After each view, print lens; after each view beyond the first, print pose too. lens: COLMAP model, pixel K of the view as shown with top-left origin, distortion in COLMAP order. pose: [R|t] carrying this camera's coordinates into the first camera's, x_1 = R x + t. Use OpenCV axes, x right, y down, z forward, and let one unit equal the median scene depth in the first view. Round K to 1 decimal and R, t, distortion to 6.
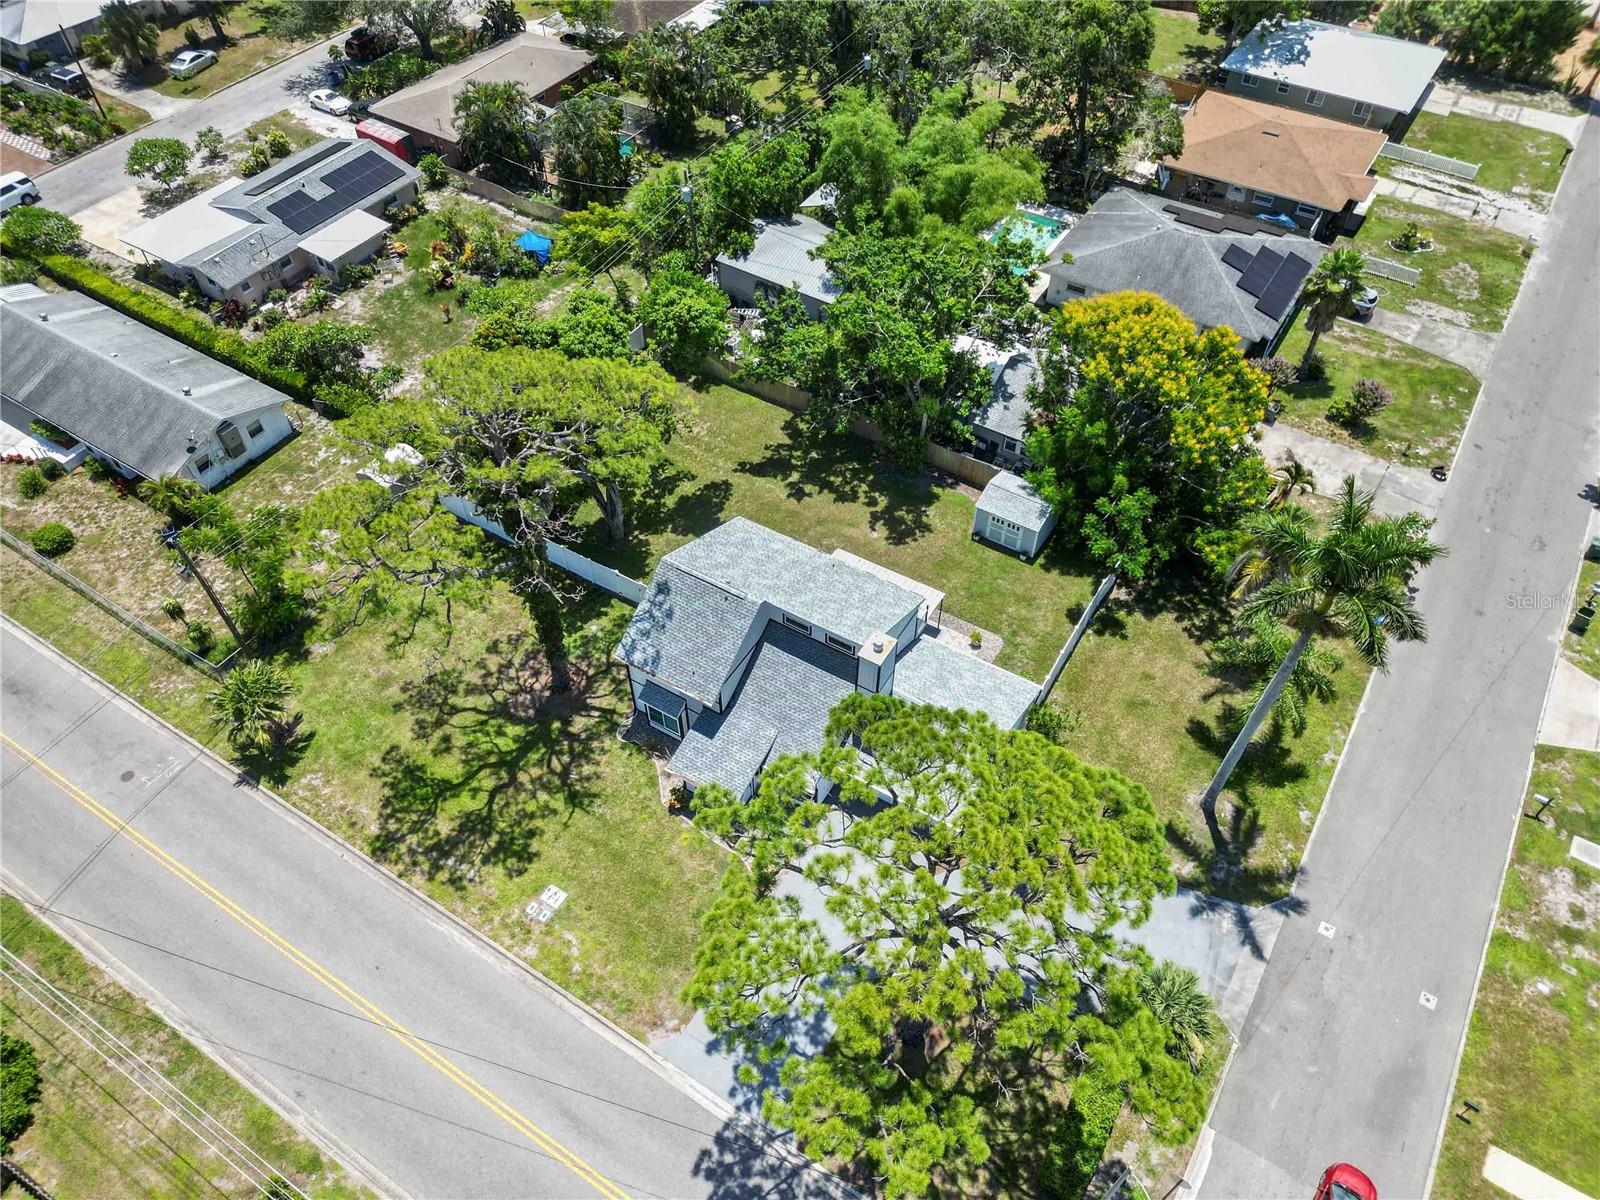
lens RADIAL K [[1116.5, 0, 789.2], [0, 1116.5, 606.8], [0, 0, 1]] dist [0.047459, -0.039193]
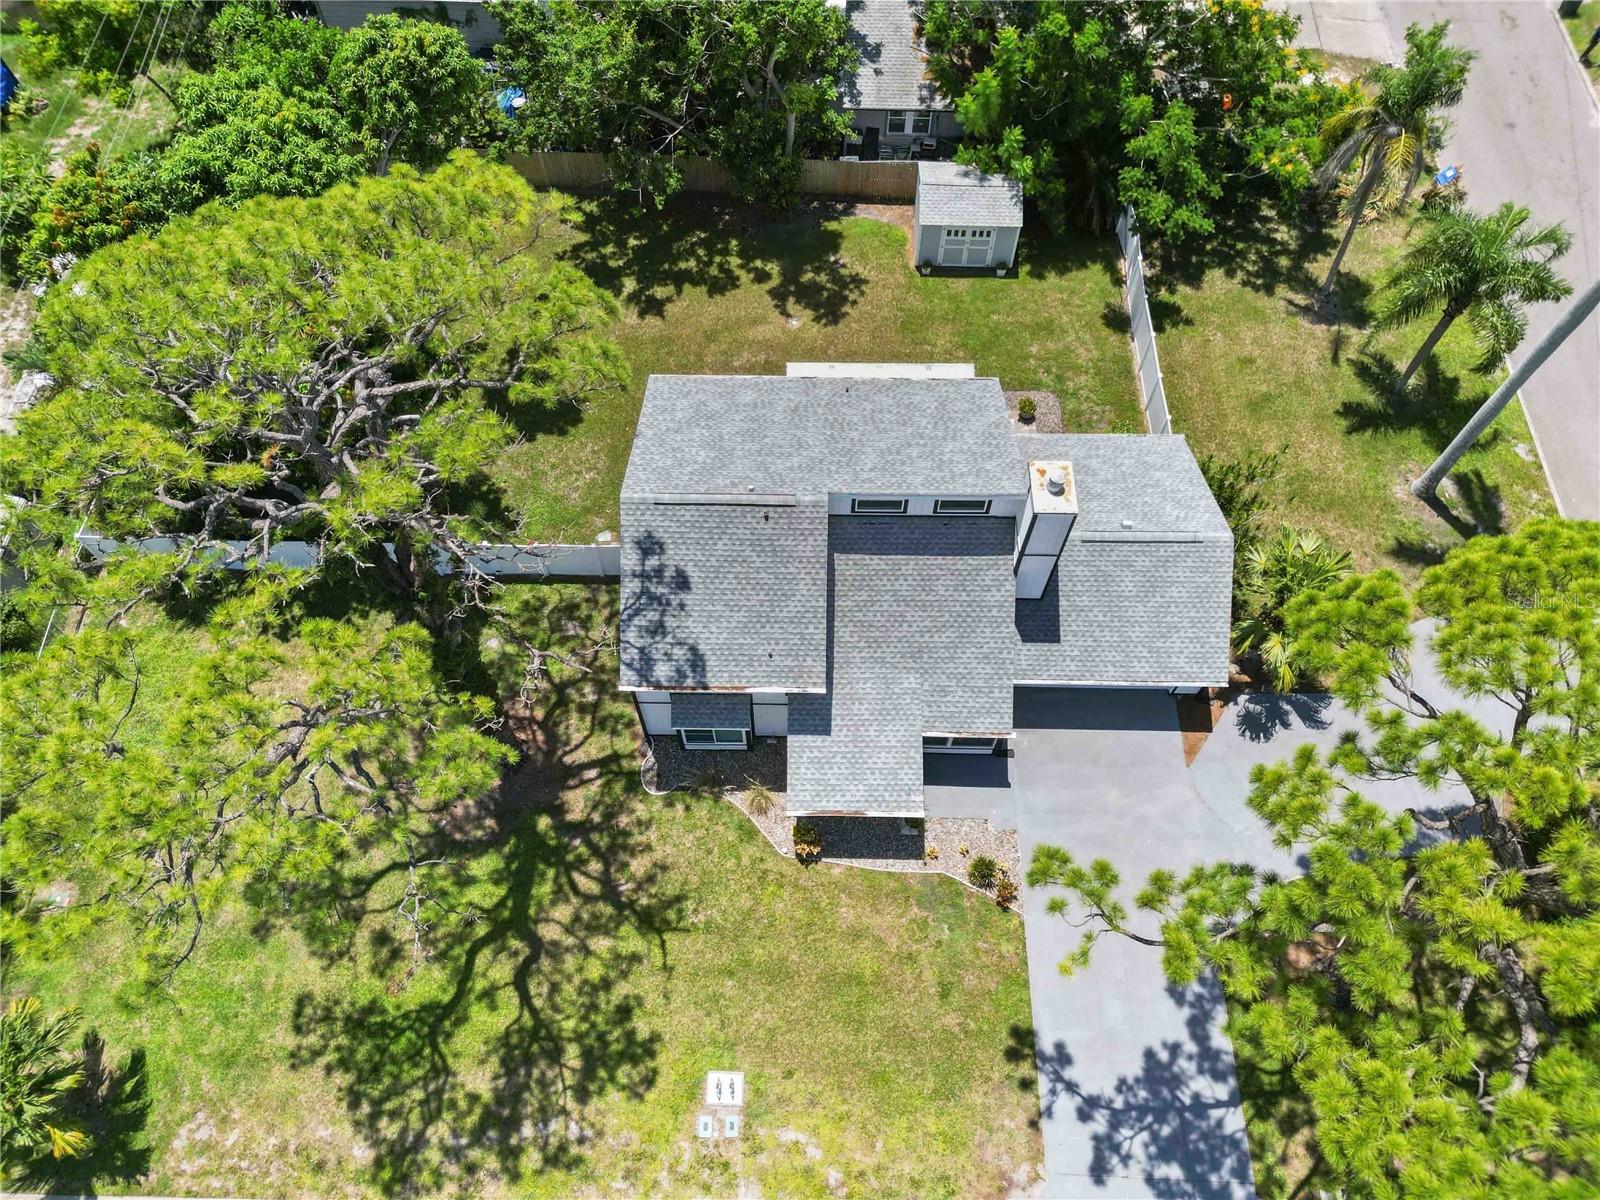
lens RADIAL K [[1116.5, 0, 798.3], [0, 1116.5, 611.2], [0, 0, 1]] dist [0.047459, -0.039193]
pose [[0.859755, -0.444531, 0.251424, -0.180273], [0.381729, 0.886402, 0.261869, -0.093672], [-0.339271, -0.129167, 0.931778, 0.385285]]
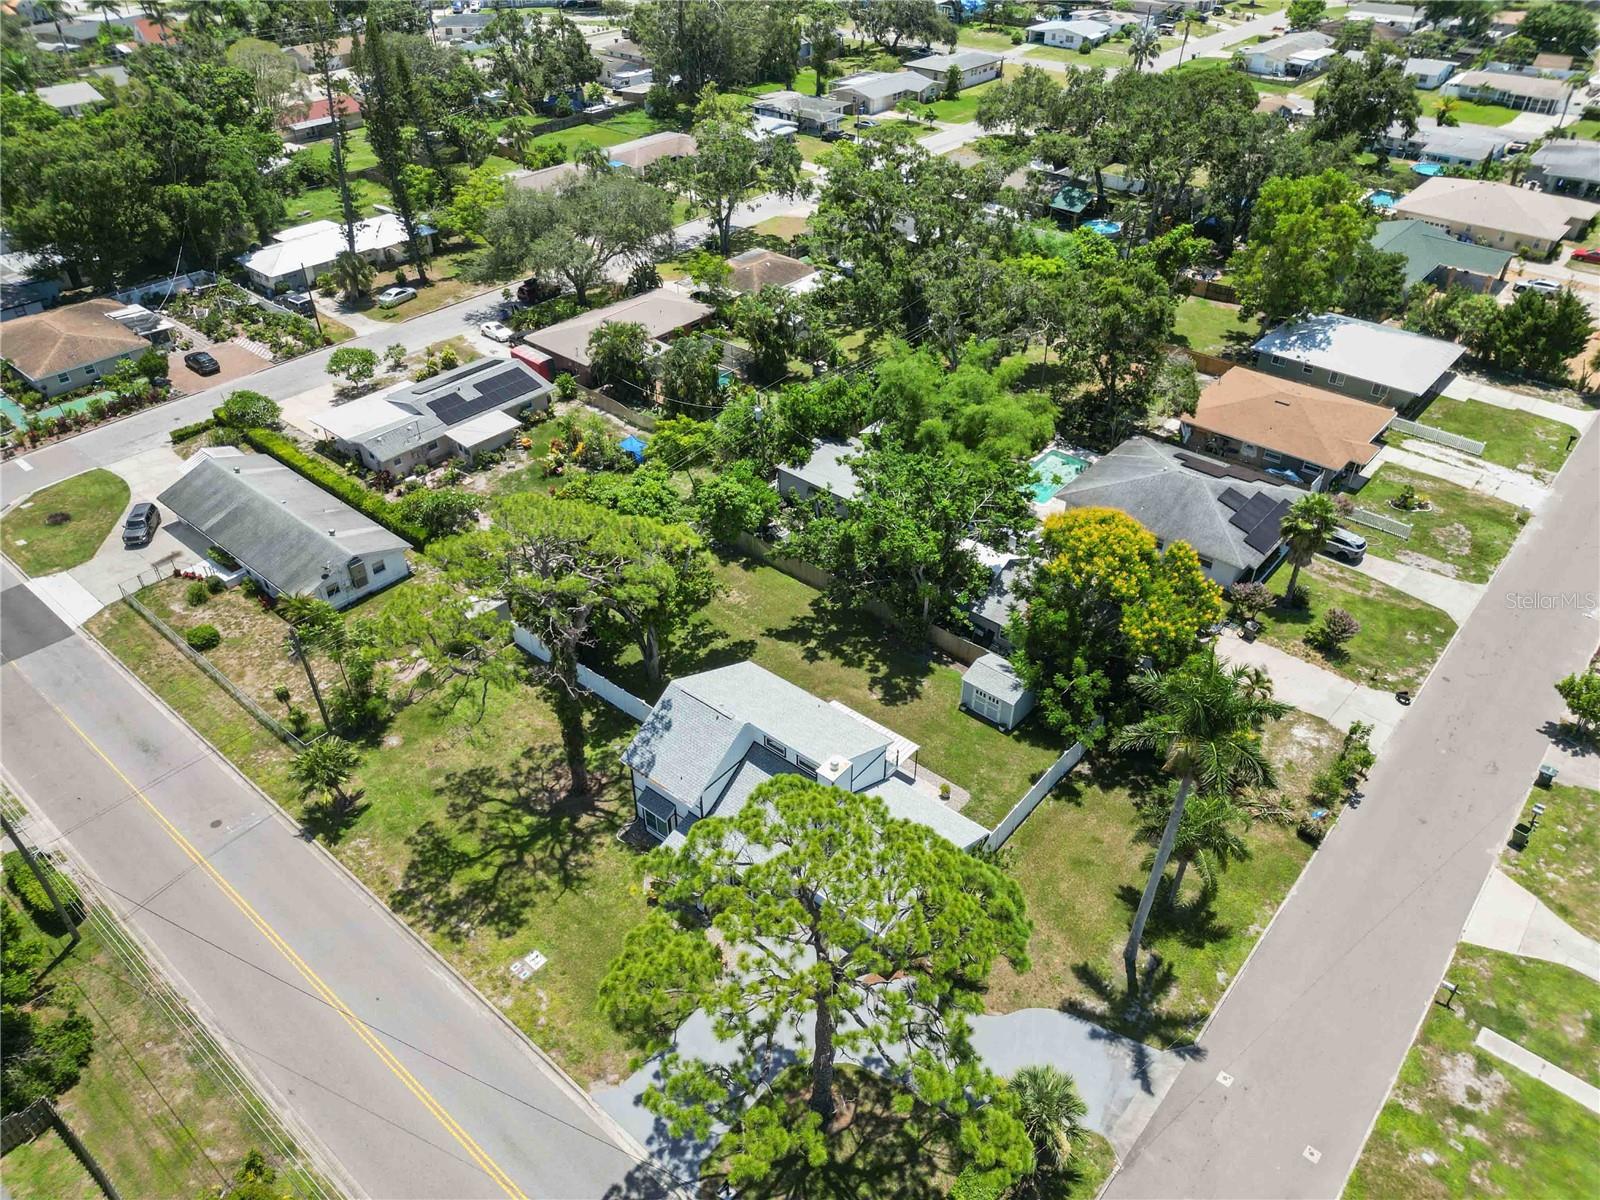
lens RADIAL K [[1116.5, 0, 788.4], [0, 1116.5, 597.3], [0, 0, 1]] dist [0.047459, -0.039193]
pose [[0.989216, 0.086987, -0.117834, 0.128771], [-0.110674, 0.970903, -0.212363, 0.096859], [0.095933, 0.223114, 0.970060, -0.148048]]
